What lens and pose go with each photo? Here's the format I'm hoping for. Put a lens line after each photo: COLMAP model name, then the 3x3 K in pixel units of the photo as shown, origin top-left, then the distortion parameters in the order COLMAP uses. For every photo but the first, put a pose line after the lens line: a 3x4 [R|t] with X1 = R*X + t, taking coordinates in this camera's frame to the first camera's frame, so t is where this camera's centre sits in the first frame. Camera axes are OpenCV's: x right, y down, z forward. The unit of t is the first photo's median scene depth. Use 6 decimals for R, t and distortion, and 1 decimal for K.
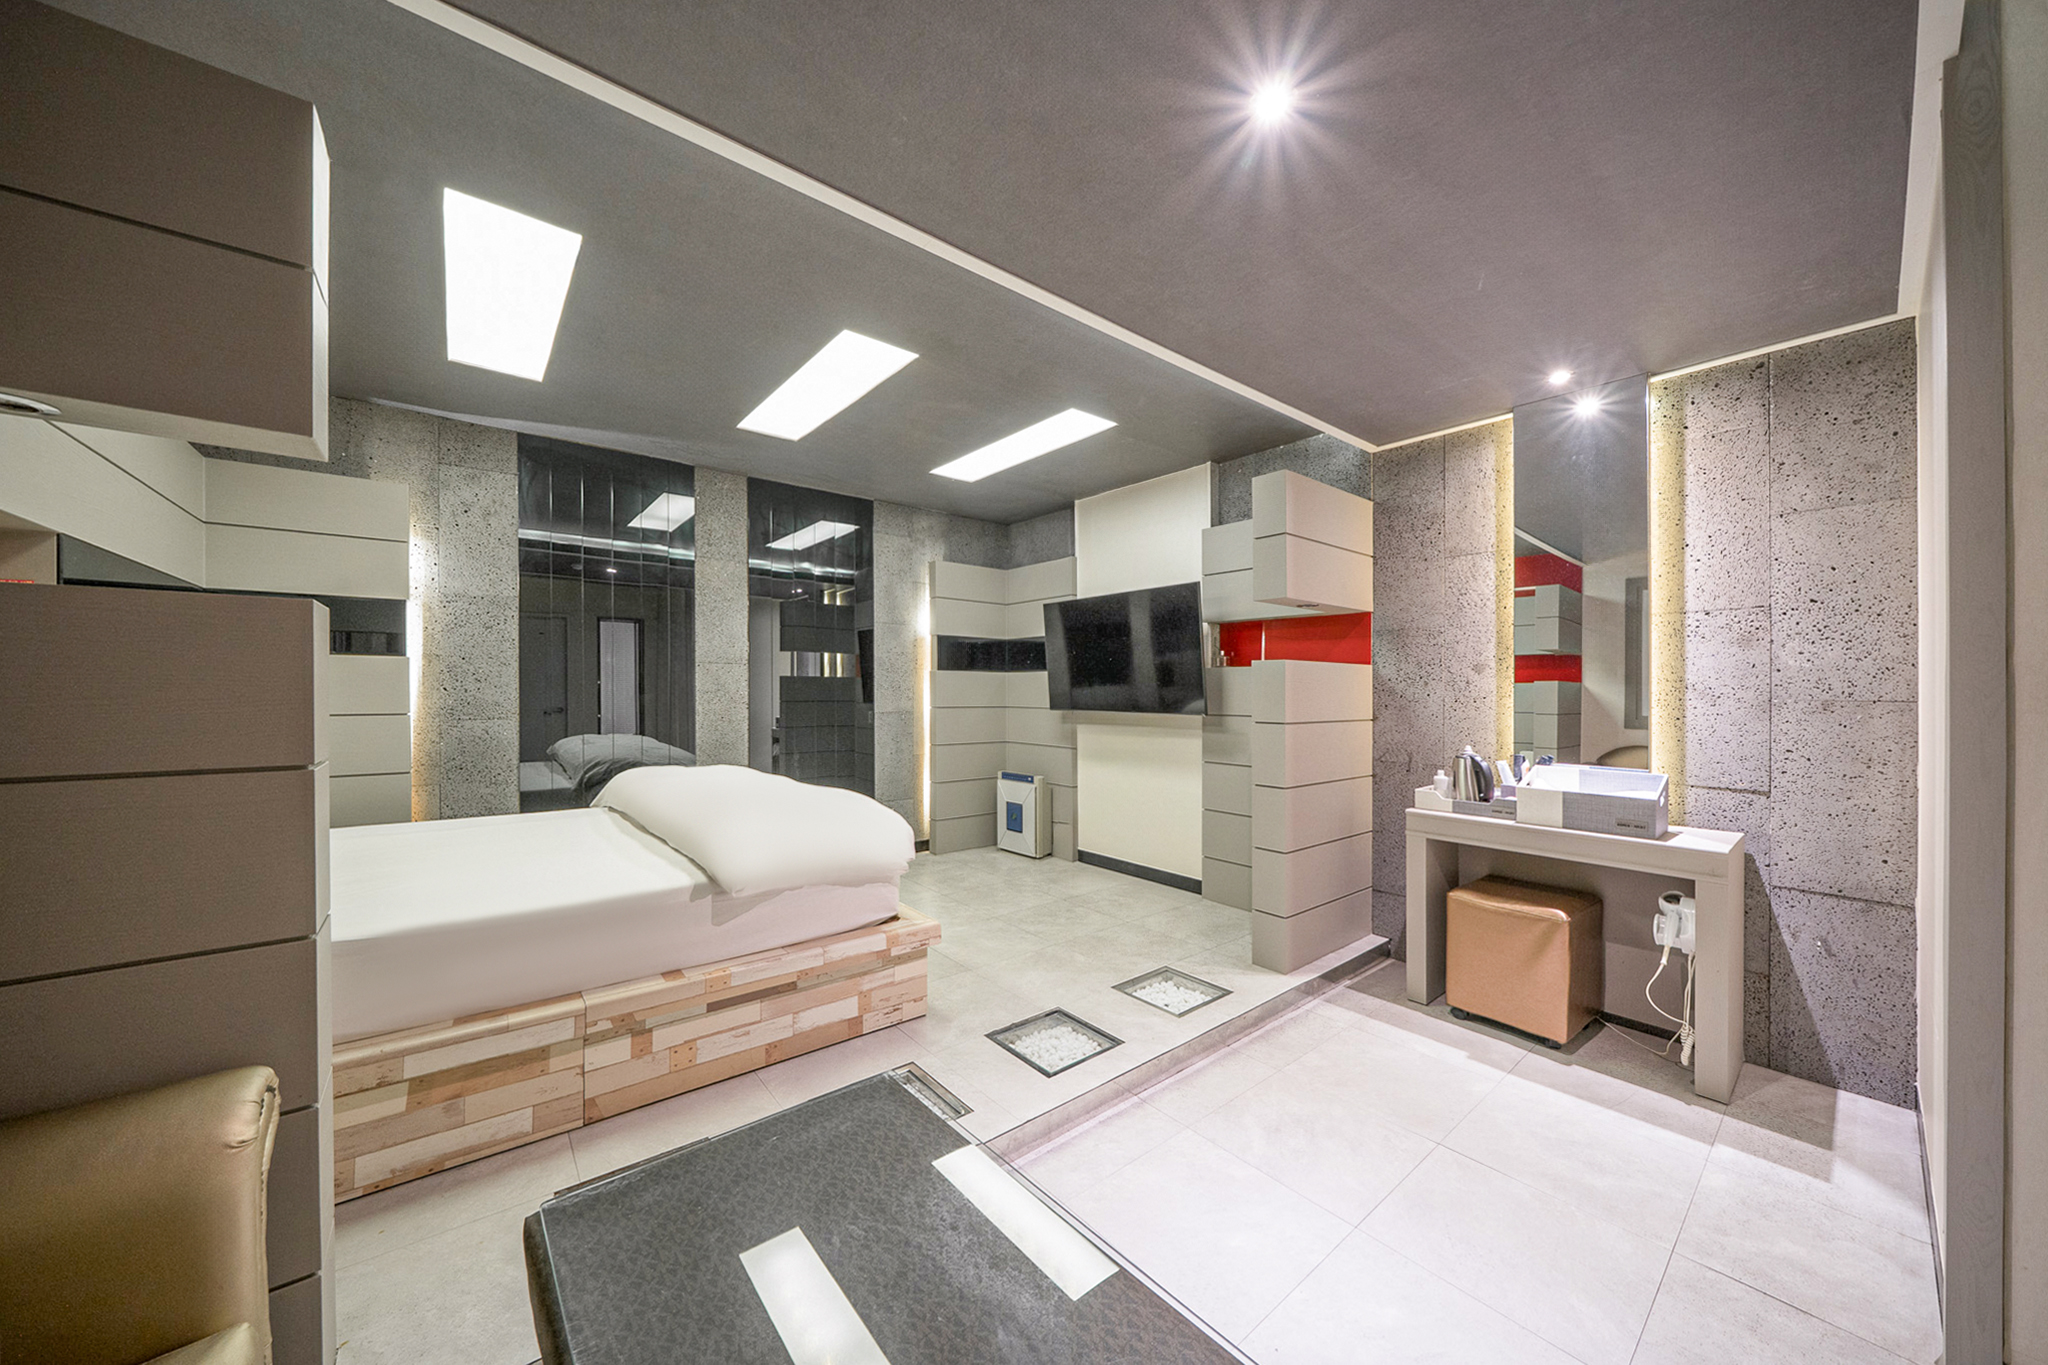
lens RADIAL K [[696.2, 0, 990.9], [0, 696.2, 693.9], [0, 0, 1]] dist [-0.001899, 0.000120]
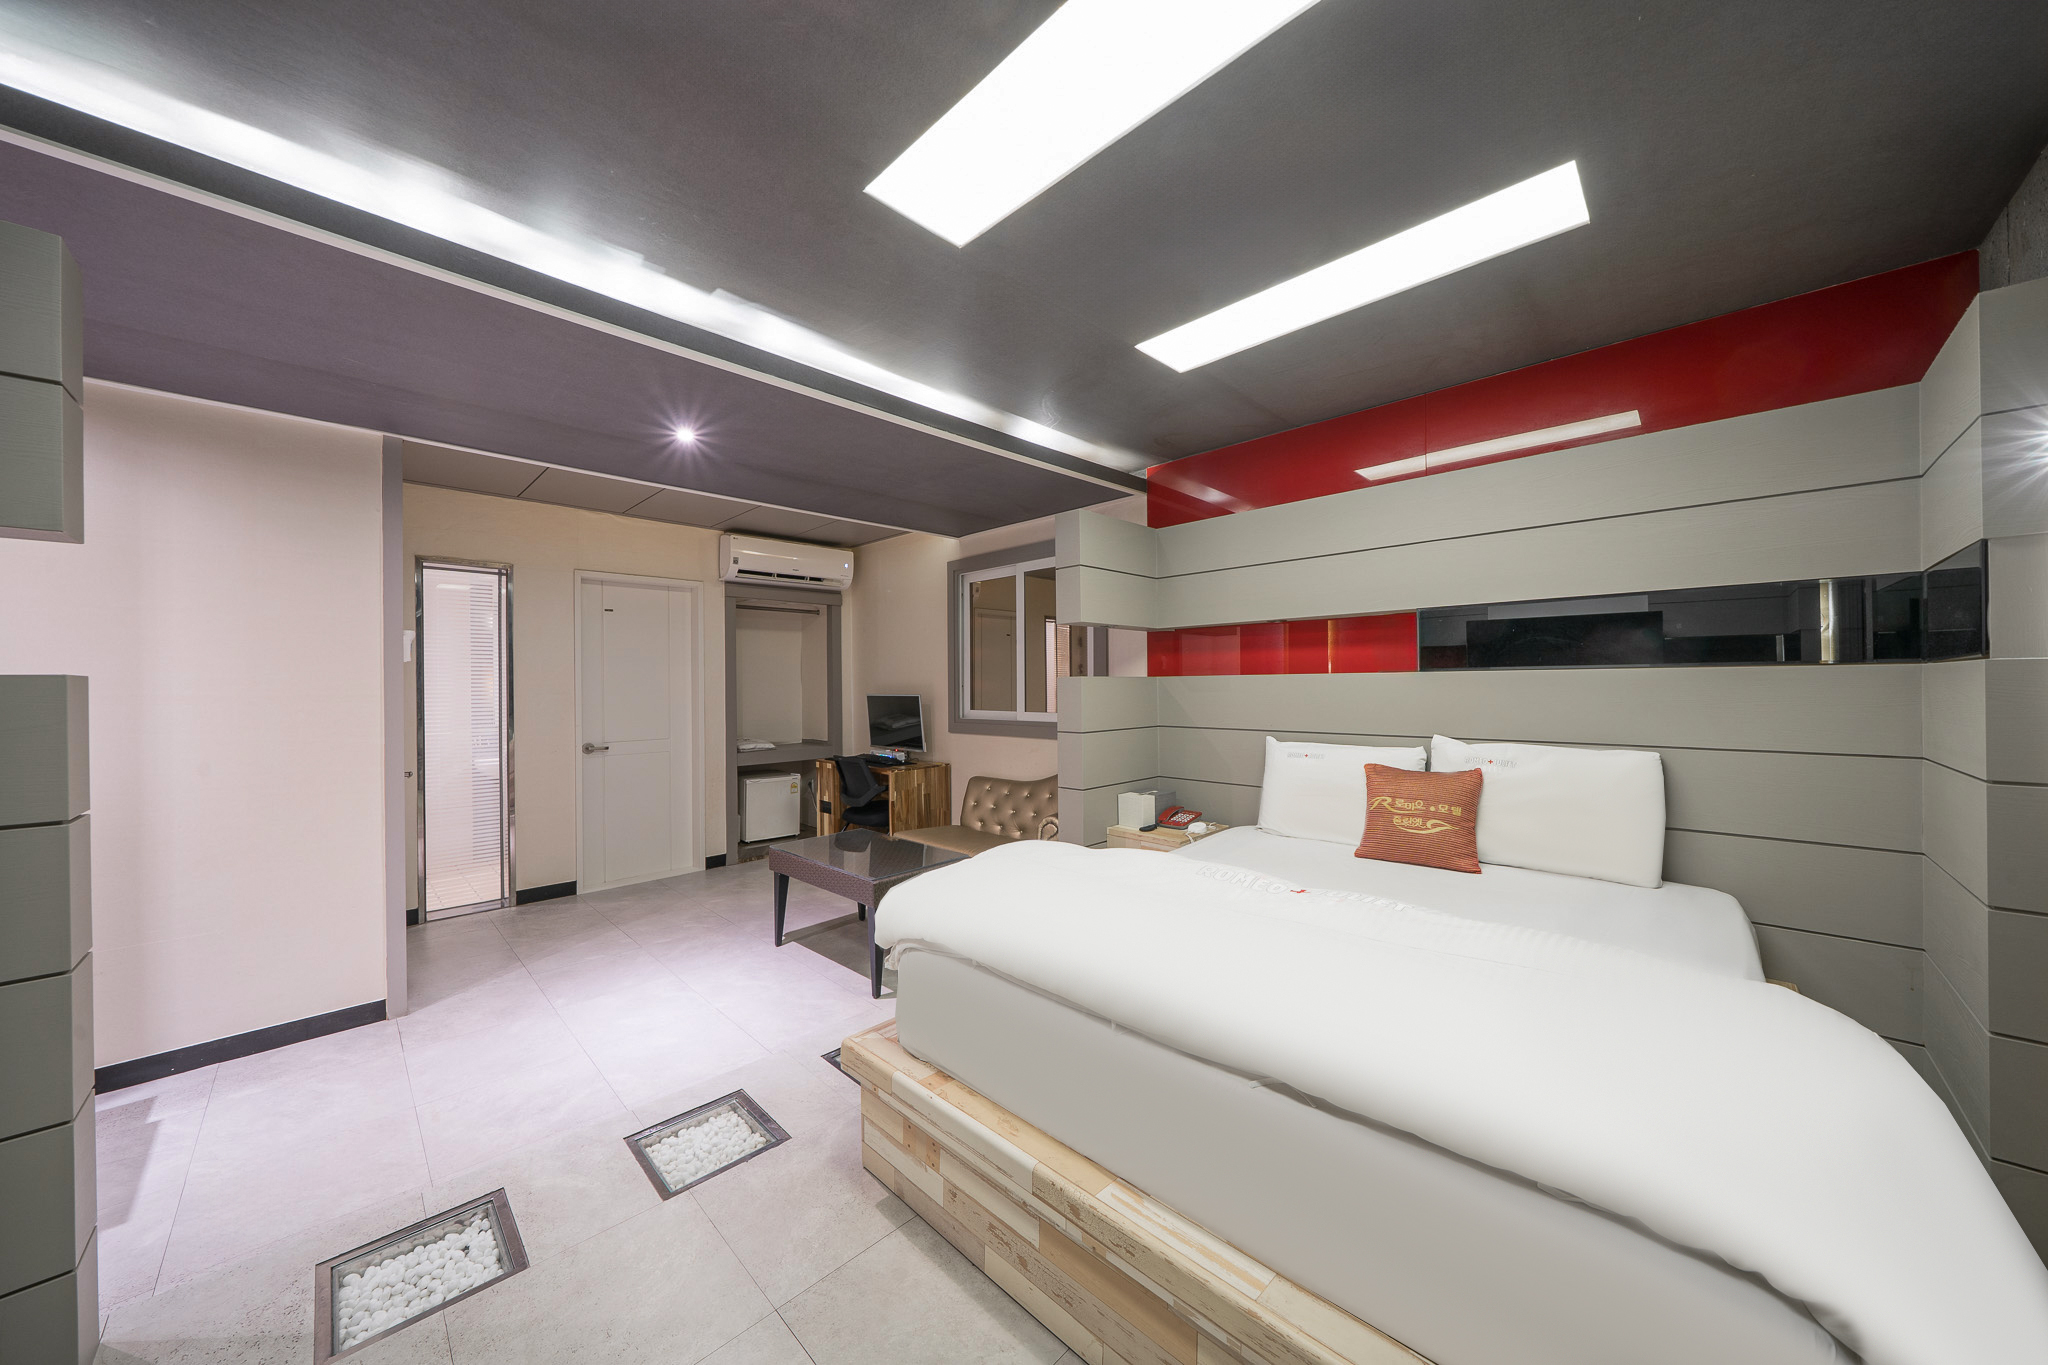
lens RADIAL K [[696.2, 0, 1011.0], [0, 696.2, 685.0], [0, 0, 1]] dist [-0.001899, 0.000120]
pose [[-0.993344, 0.003000, -0.115149, -0.133495], [0.003146, 0.999994, -0.001090, -0.032930], [0.115145, -0.001445, -0.993348, 1.414479]]
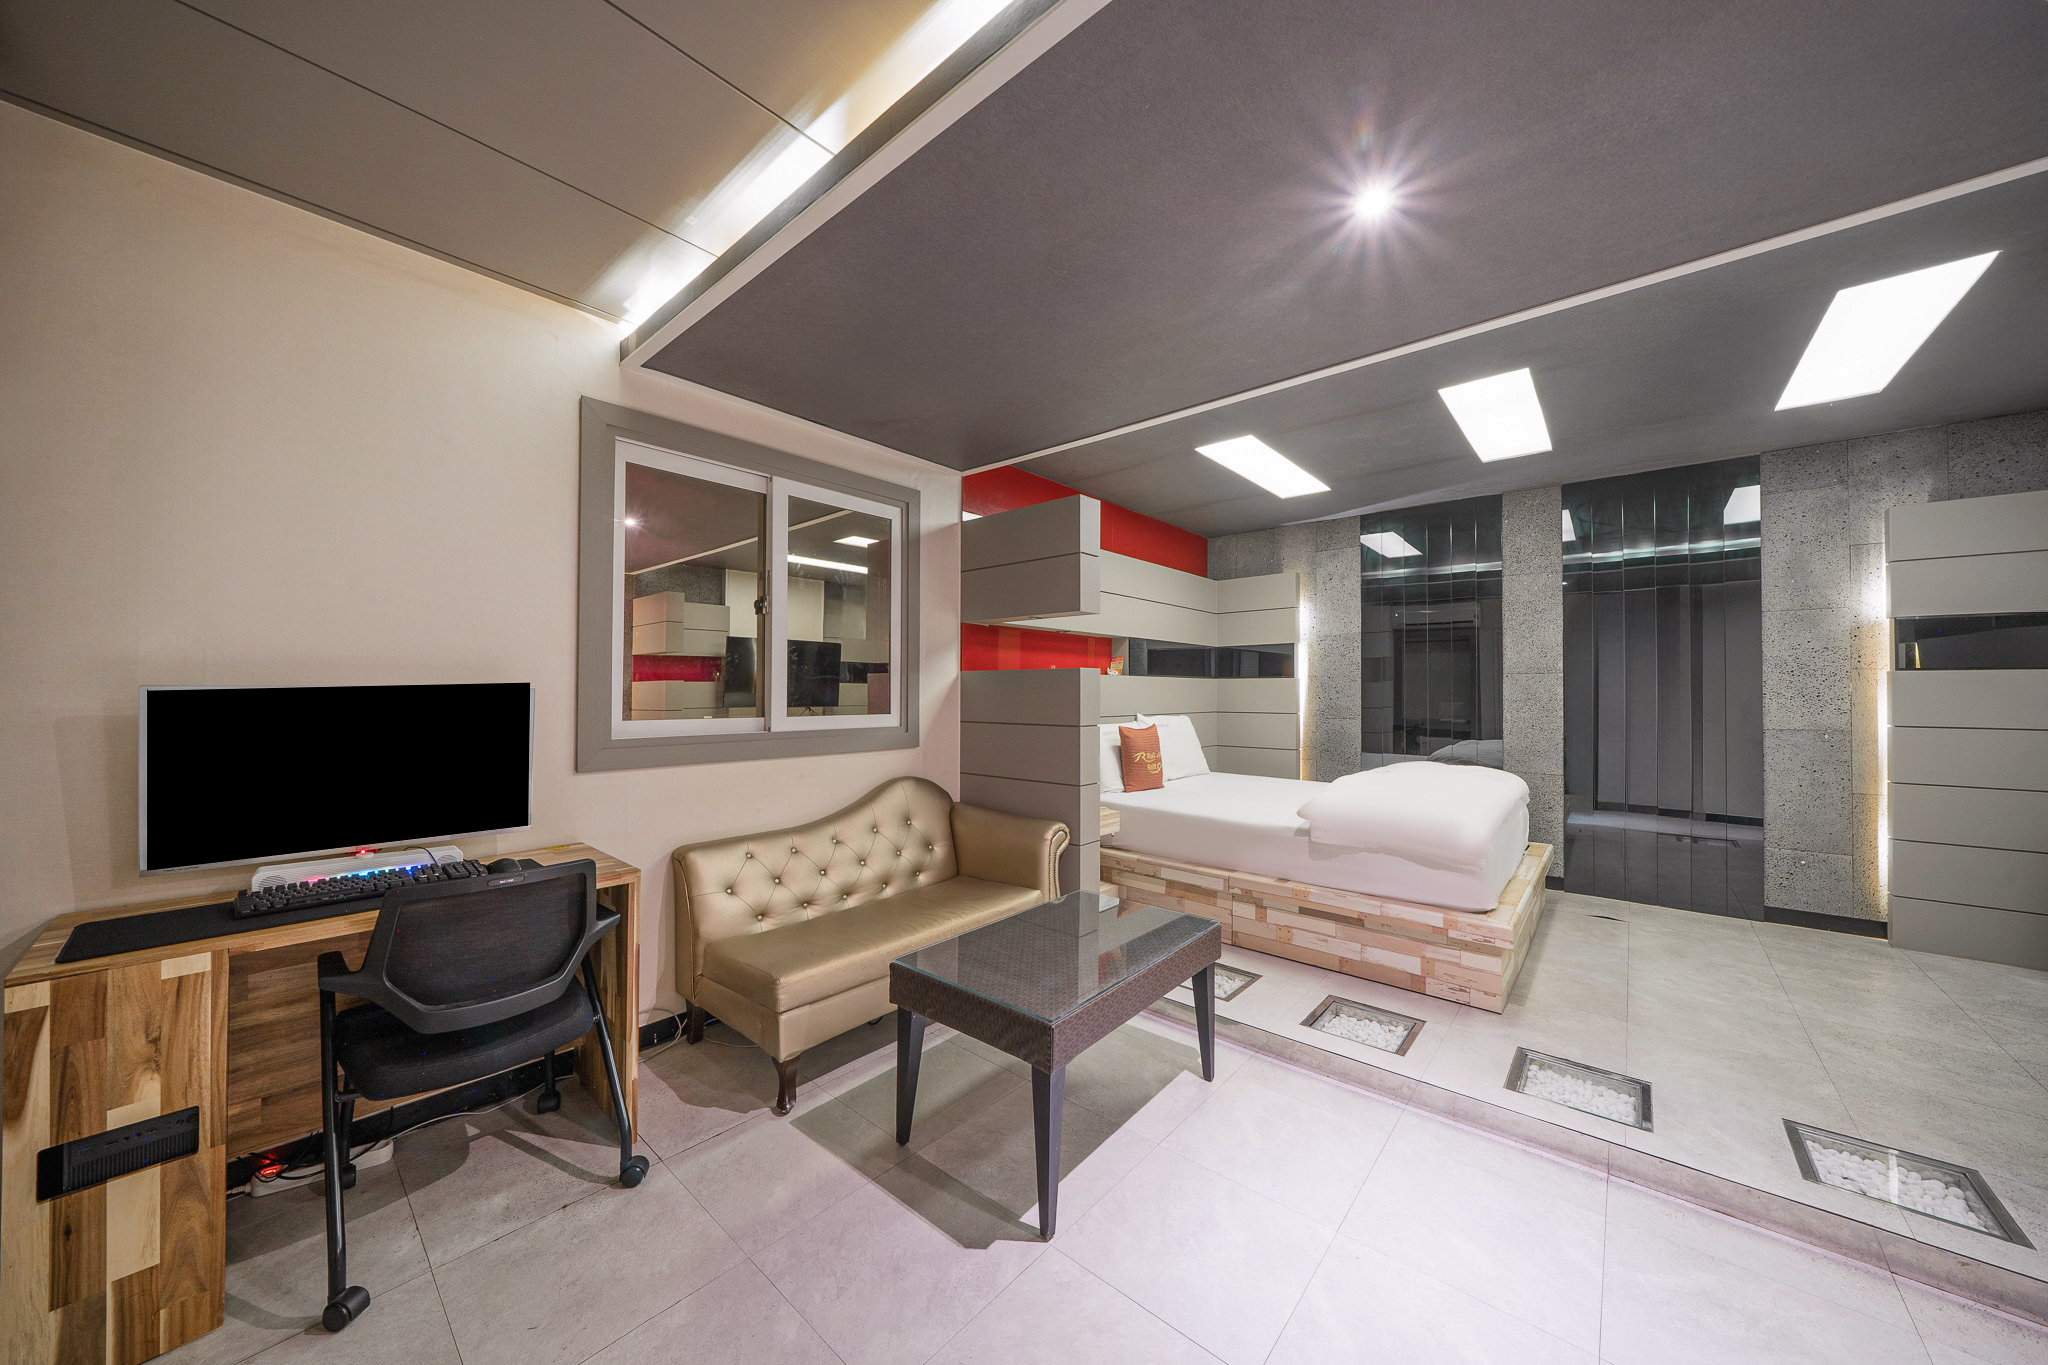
lens RADIAL K [[696.2, 0, 1034.6], [0, 696.2, 686.0], [0, 0, 1]] dist [-0.001899, 0.000120]
pose [[0.198003, -0.013055, -0.980114, 0.644037], [-0.005620, 0.999880, -0.014453, -0.007561], [0.980185, 0.008370, 0.197906, 0.087487]]
